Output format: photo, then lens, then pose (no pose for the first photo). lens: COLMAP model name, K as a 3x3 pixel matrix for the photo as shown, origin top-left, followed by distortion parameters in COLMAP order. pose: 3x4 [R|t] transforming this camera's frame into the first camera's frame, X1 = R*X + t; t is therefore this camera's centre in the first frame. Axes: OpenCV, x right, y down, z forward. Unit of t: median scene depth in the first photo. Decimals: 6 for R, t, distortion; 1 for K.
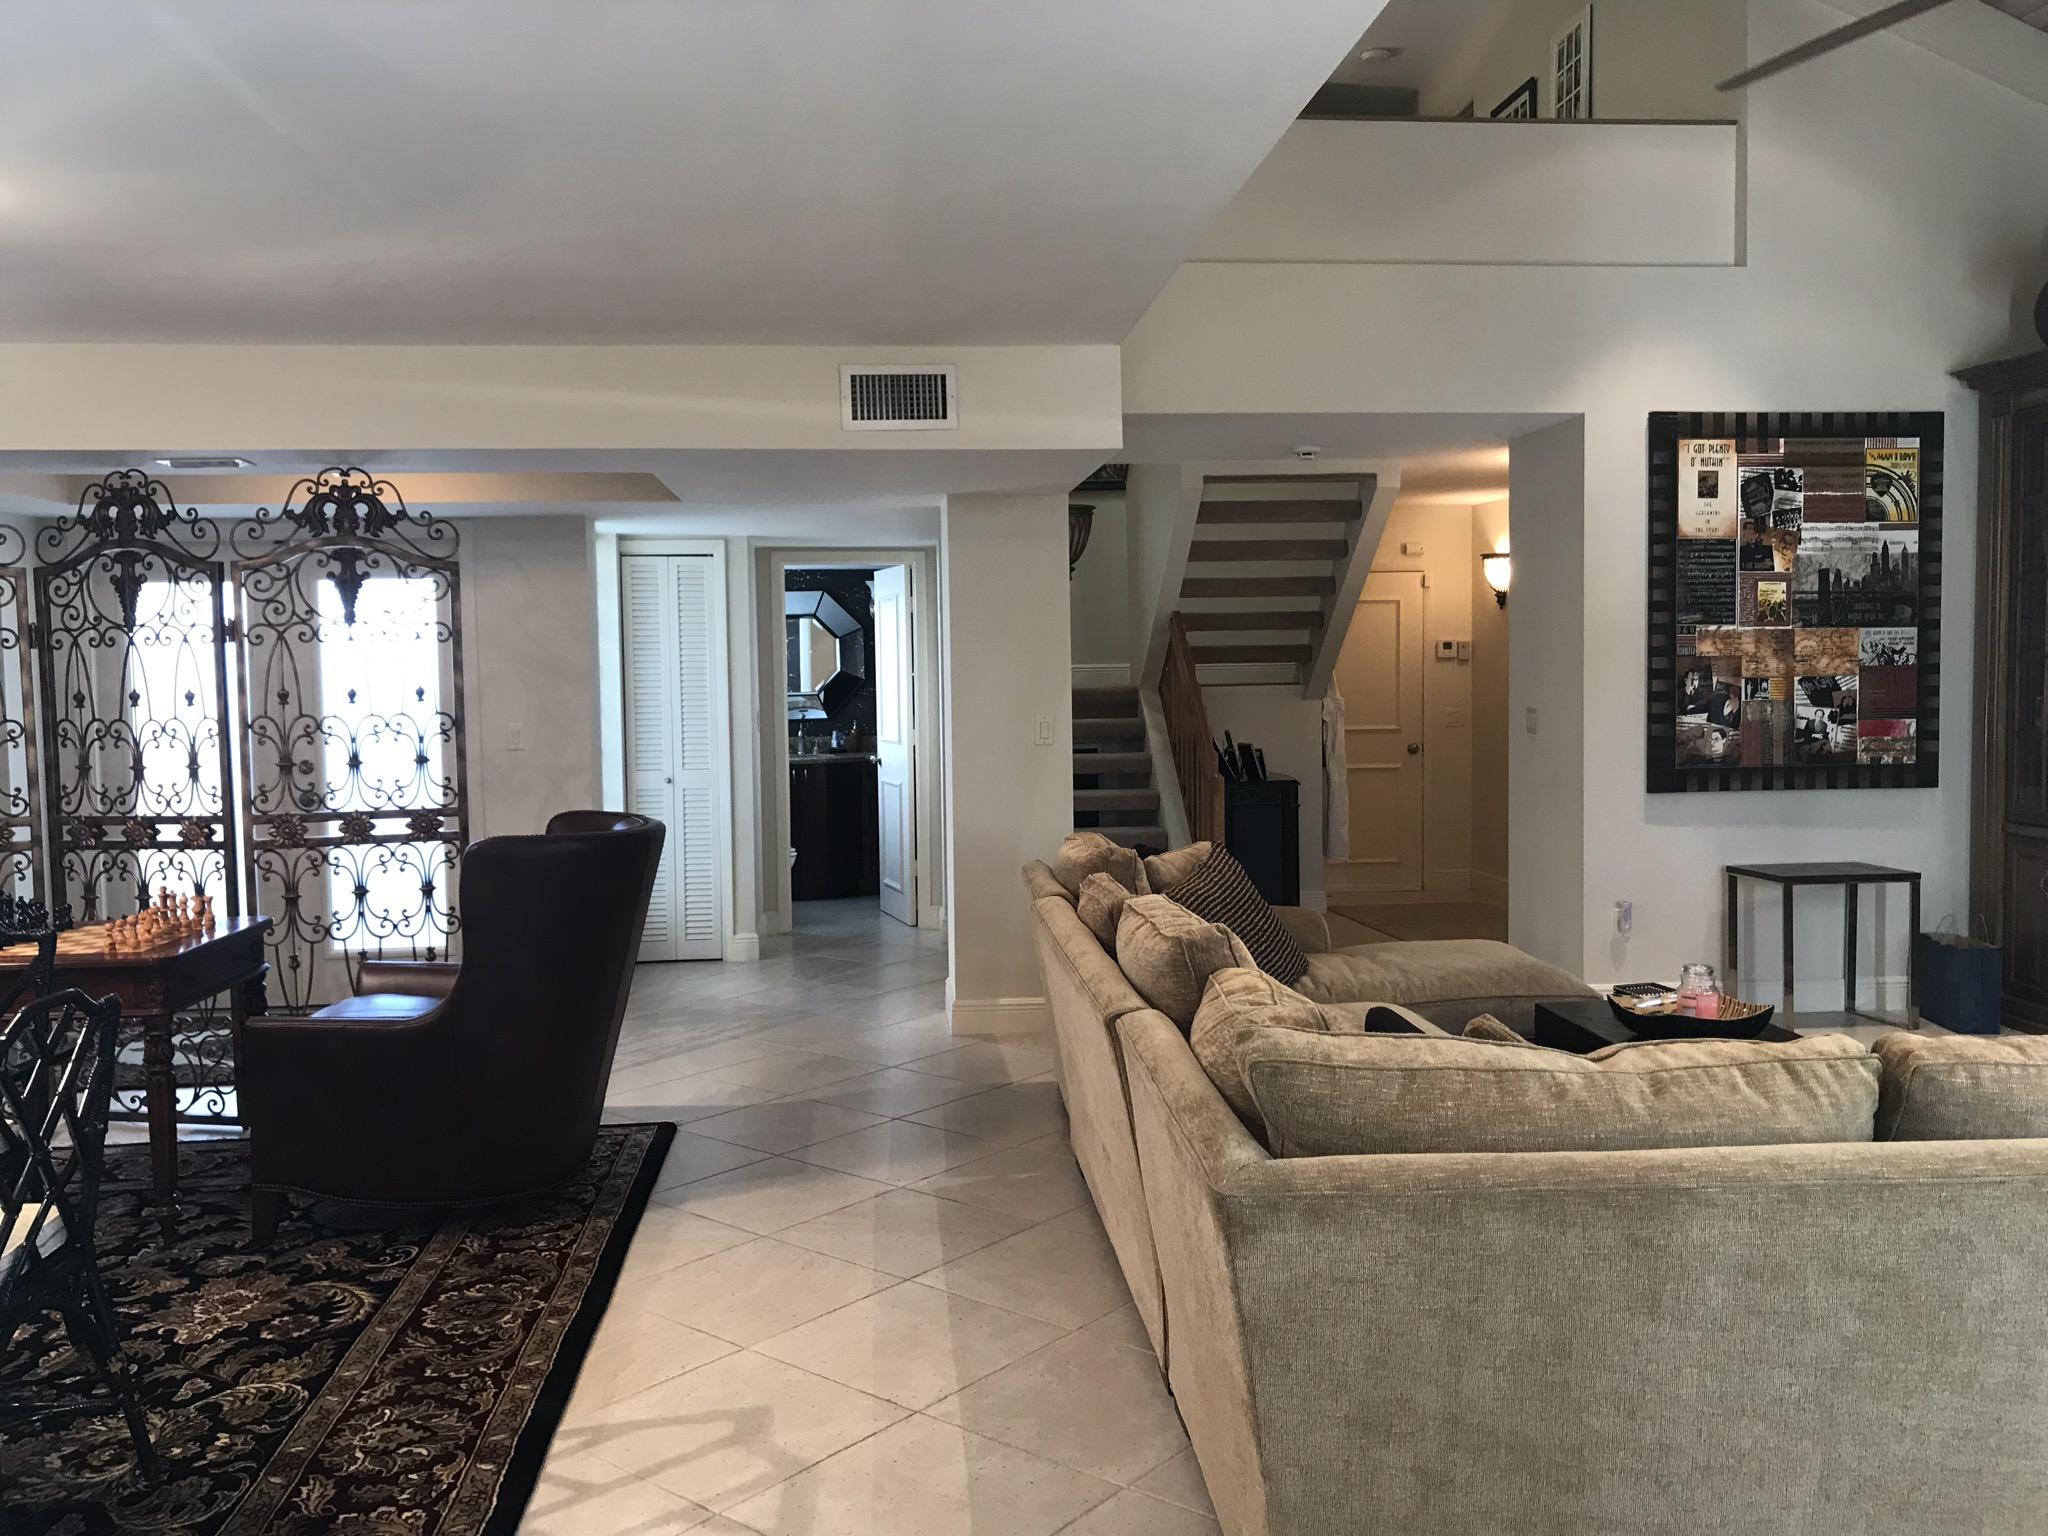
lens RADIAL K [[1691.7, 0, 1021.1], [0, 1691.7, 765.9], [0, 0, 1]] dist [0.027224, -0.032629]
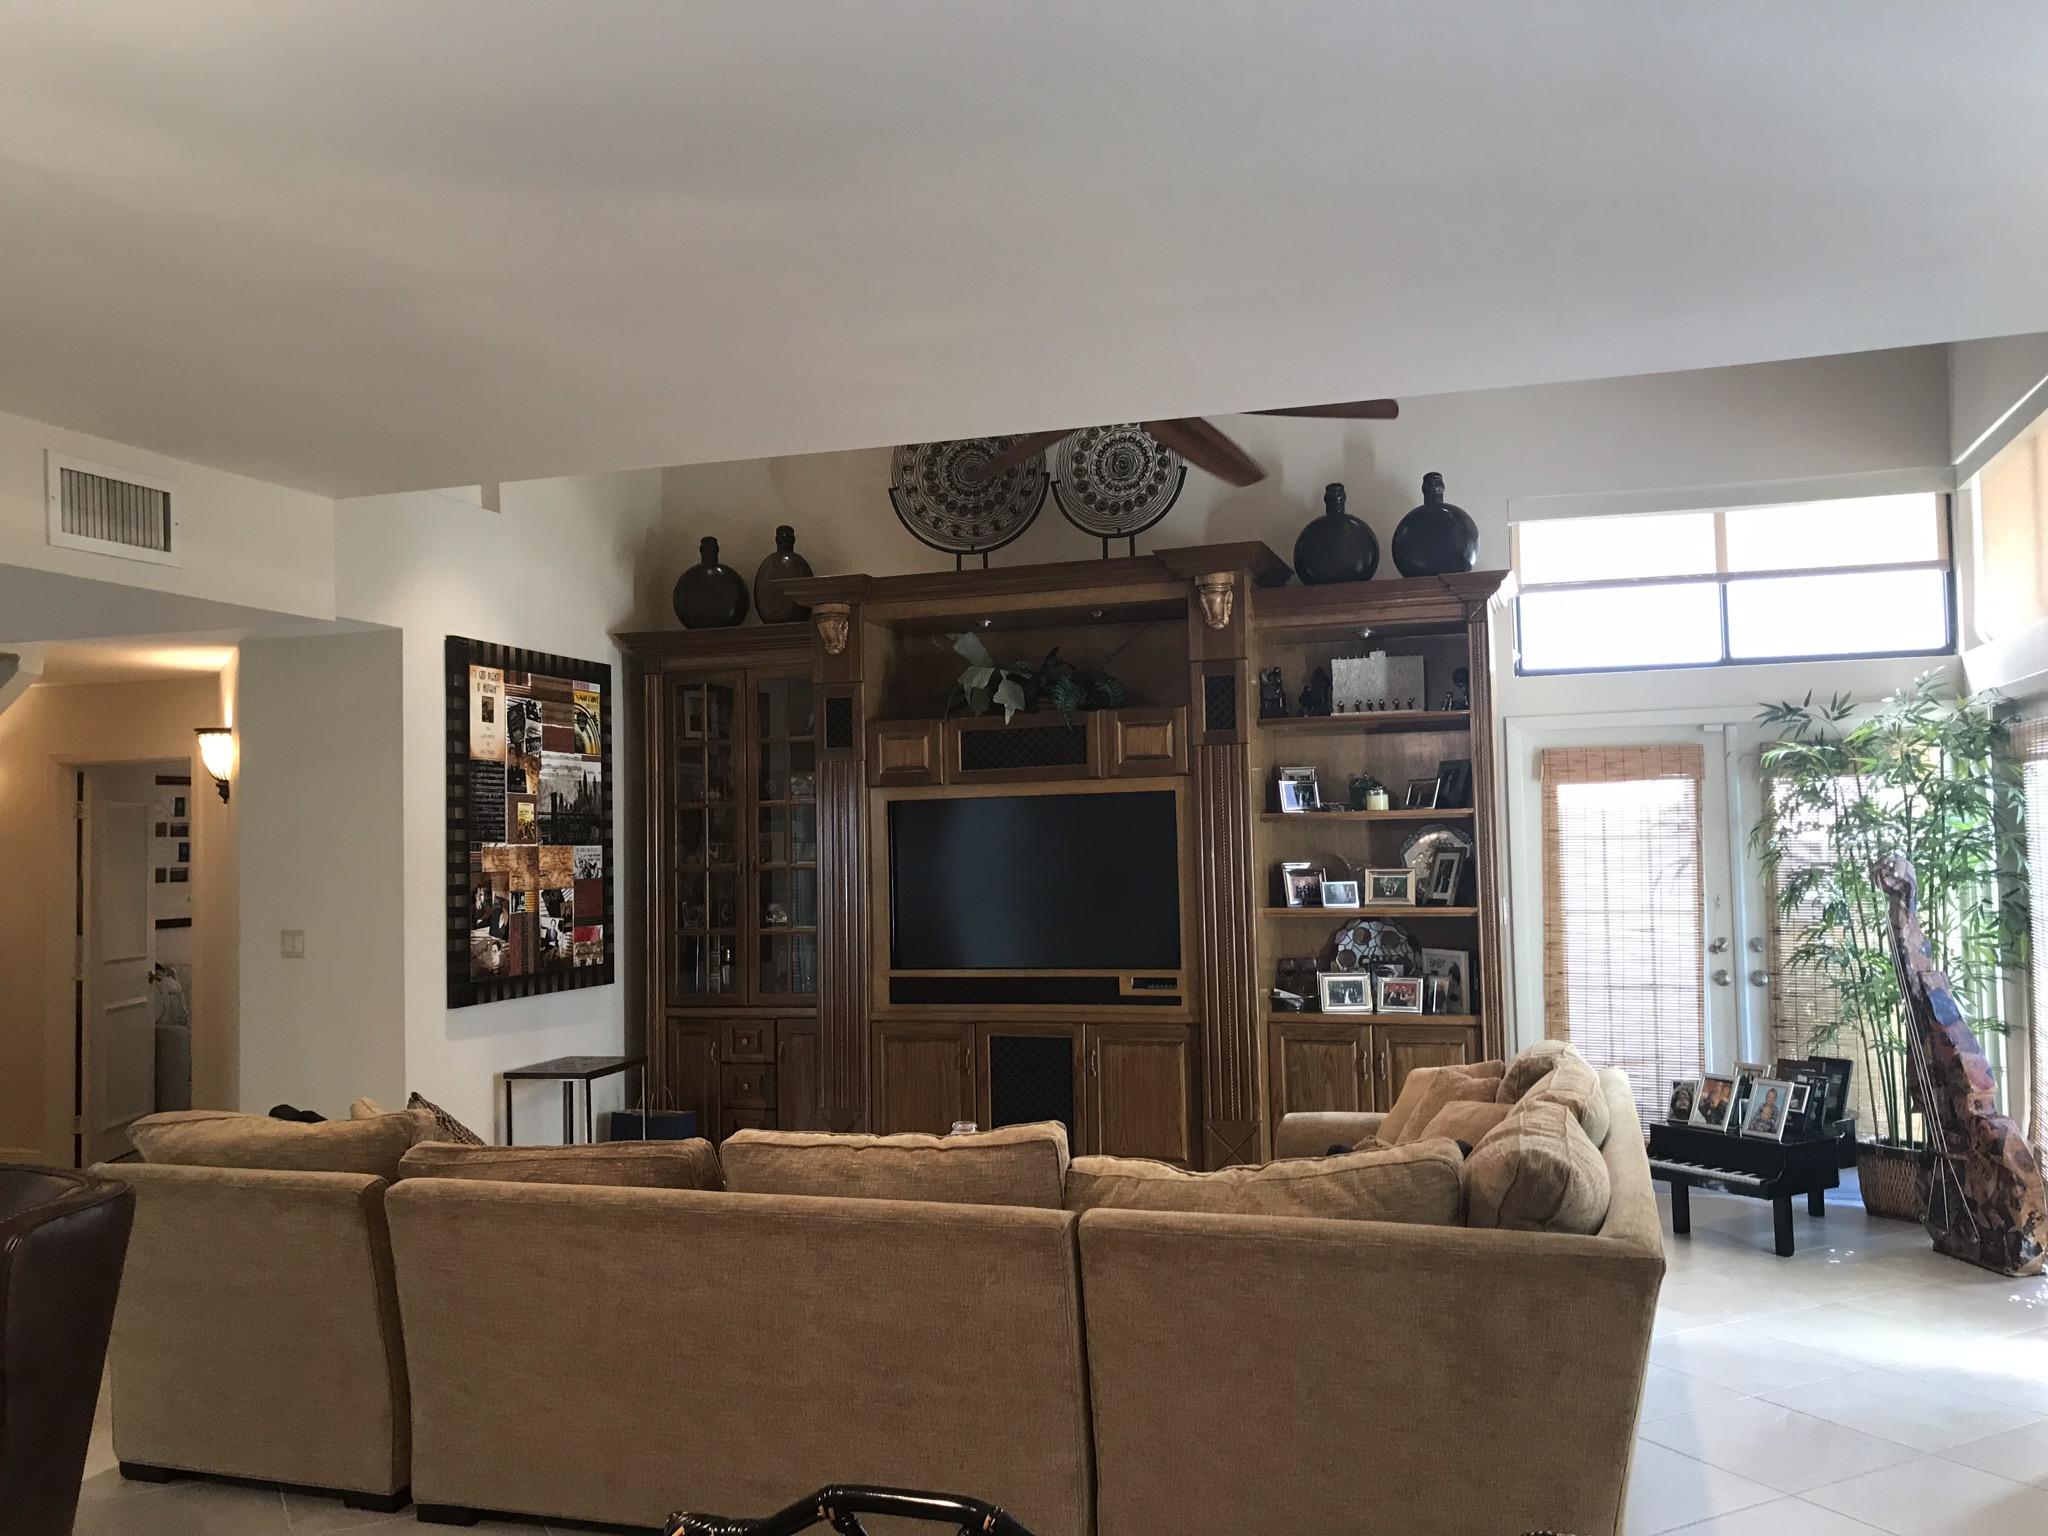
lens RADIAL K [[1691.7, 0, 1021.1], [0, 1691.7, 765.9], [0, 0, 1]] dist [0.027224, -0.032629]
pose [[0.381111, 0.048013, 0.923282, -0.436408], [0.074987, 0.993755, -0.082631, -0.018736], [-0.921483, 0.100725, 0.375130, 0.299666]]
